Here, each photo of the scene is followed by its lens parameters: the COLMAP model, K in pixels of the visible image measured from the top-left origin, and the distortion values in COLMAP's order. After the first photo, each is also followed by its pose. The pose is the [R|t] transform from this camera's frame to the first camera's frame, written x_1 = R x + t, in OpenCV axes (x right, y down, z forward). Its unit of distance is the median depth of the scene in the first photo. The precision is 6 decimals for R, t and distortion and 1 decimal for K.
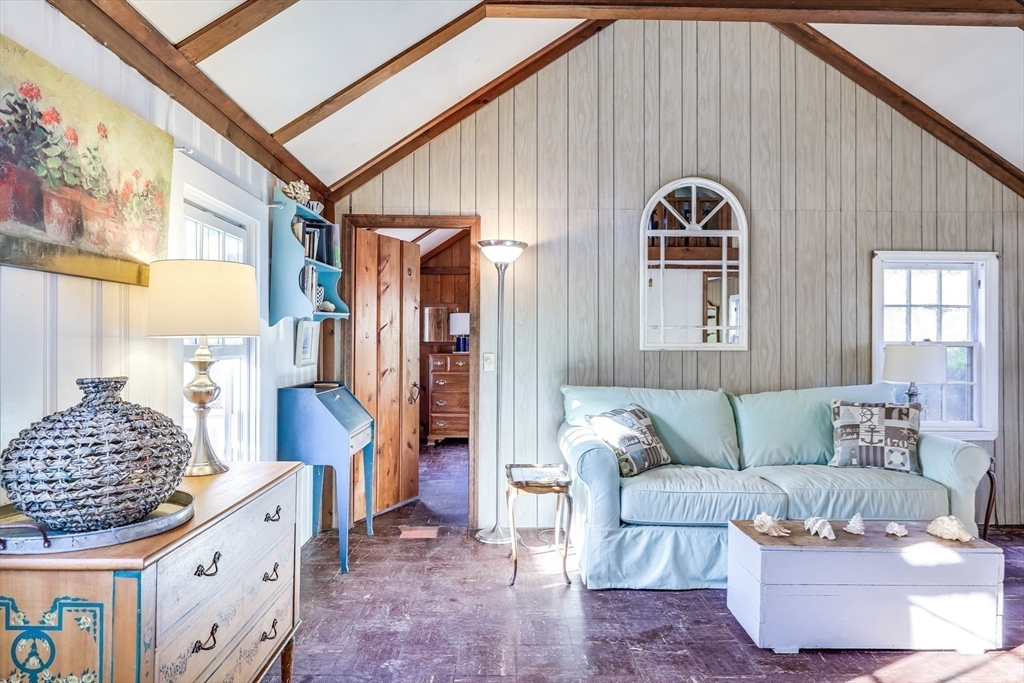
lens RADIAL K [[618.0, 0, 508.6], [0, 618.0, 339.5], [0, 0, 1]] dist [0.004021, 0.003881]
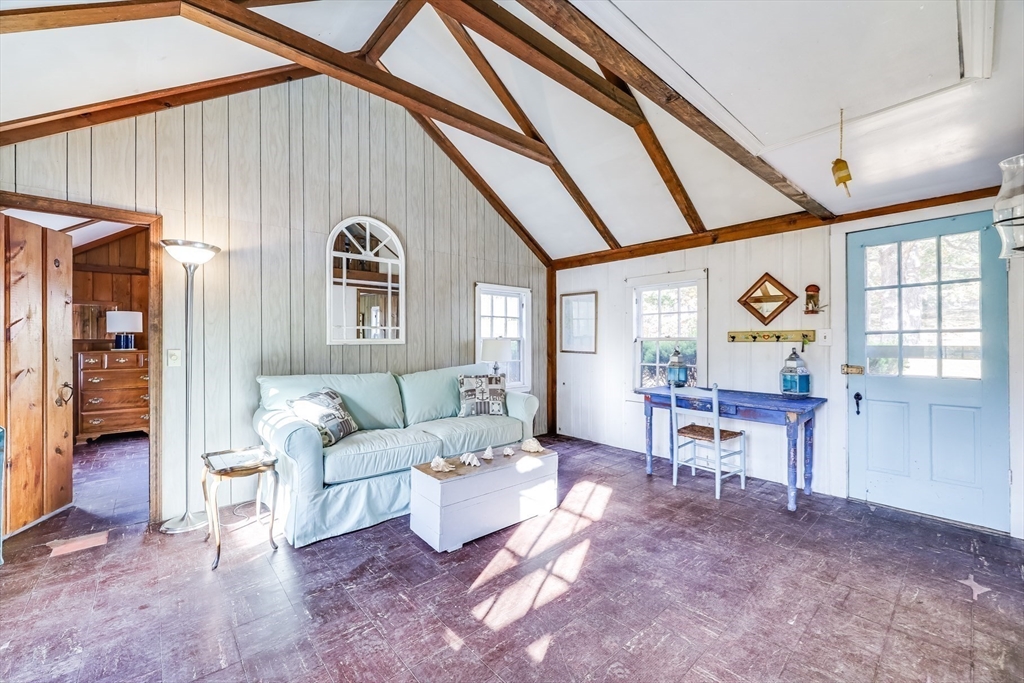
lens RADIAL K [[413.6, 0, 511.4], [0, 413.6, 340.3], [0, 0, 1]] dist [0.001443, -0.000069]
pose [[0.764144, -0.006155, 0.645016, -0.047192], [0.001228, 0.999967, 0.008088, 0.001607], [-0.645044, -0.005389, 0.764126, 0.101969]]
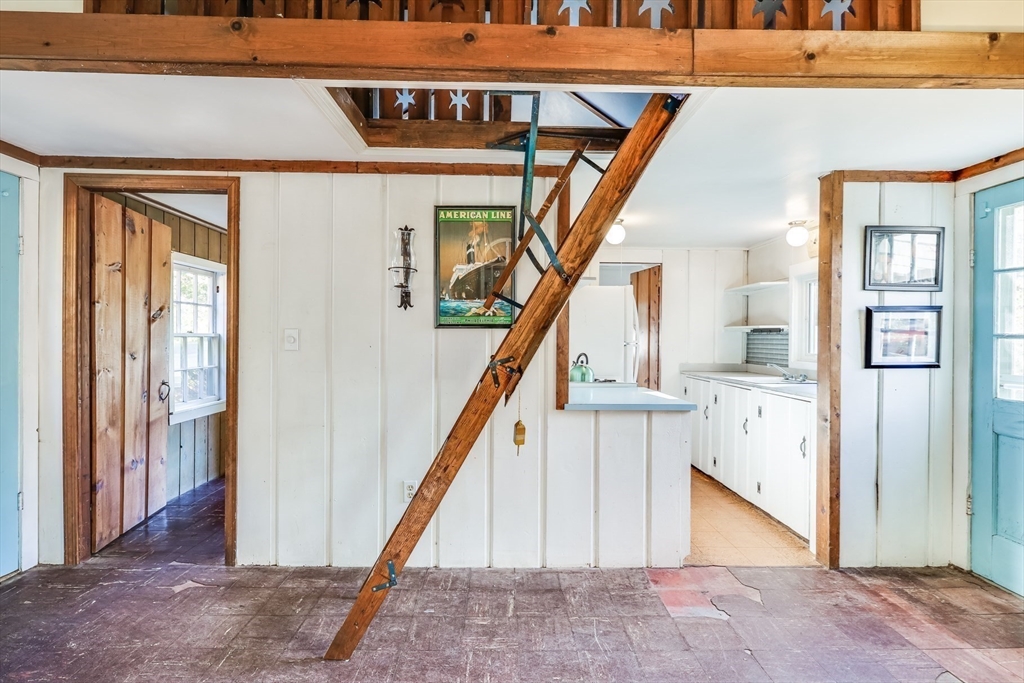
lens RADIAL K [[482.5, 0, 510.0], [0, 482.5, 339.7], [0, 0, 1]] dist [0.001421, -0.000284]
pose [[-0.999881, -0.014964, 0.003831, 0.307524], [-0.014985, 0.999873, -0.005426, 0.004360], [-0.003749, -0.005483, -0.999978, 0.695521]]
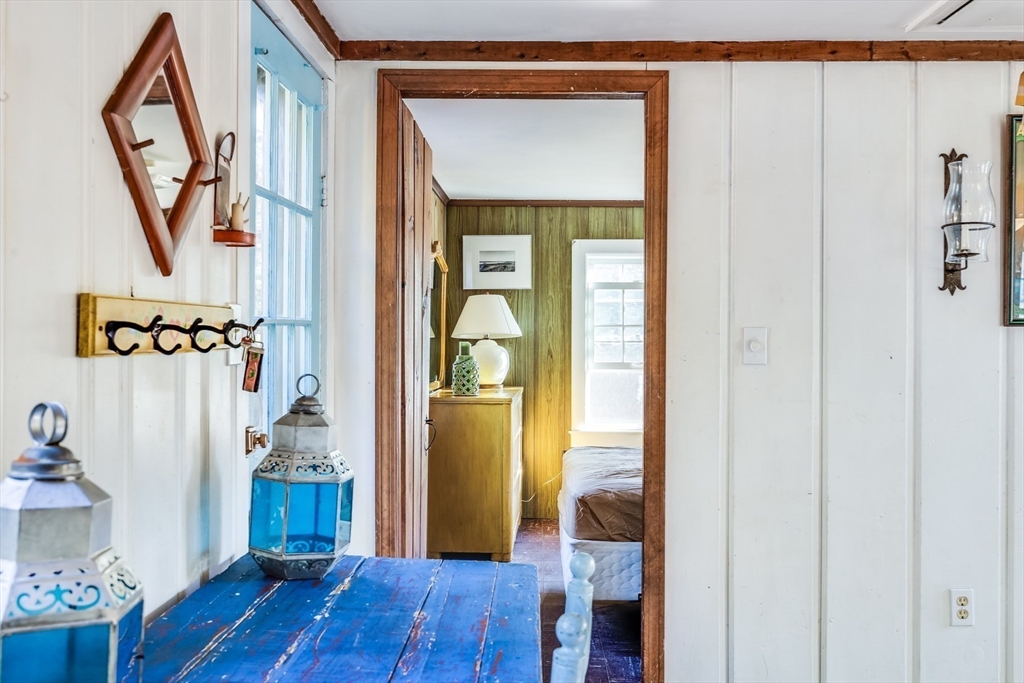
lens RADIAL K [[963.1, 0, 516.9], [0, 963.1, 339.3], [0, 0, 1]] dist [0.008768, 0.000000]
pose [[-0.998515, -0.012523, 0.053024, 0.736950], [-0.012913, 0.999892, -0.007024, 0.007412], [-0.052930, -0.007698, -0.998569, 0.813213]]
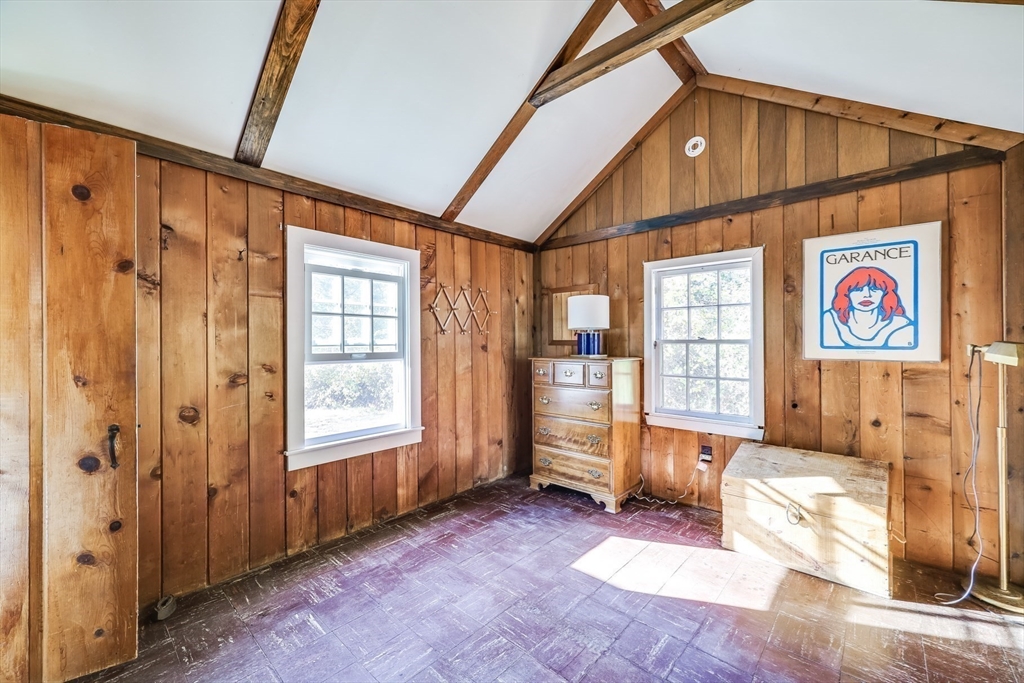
lens RADIAL K [[413.6, 0, 511.3], [0, 413.6, 336.7], [0, 0, 1]] dist [0.001443, -0.000069]
pose [[0.717081, -0.021895, -0.696646, 0.315609], [0.021115, 0.999730, -0.009685, 0.005519], [0.696670, -0.007765, 0.717350, 1.121018]]
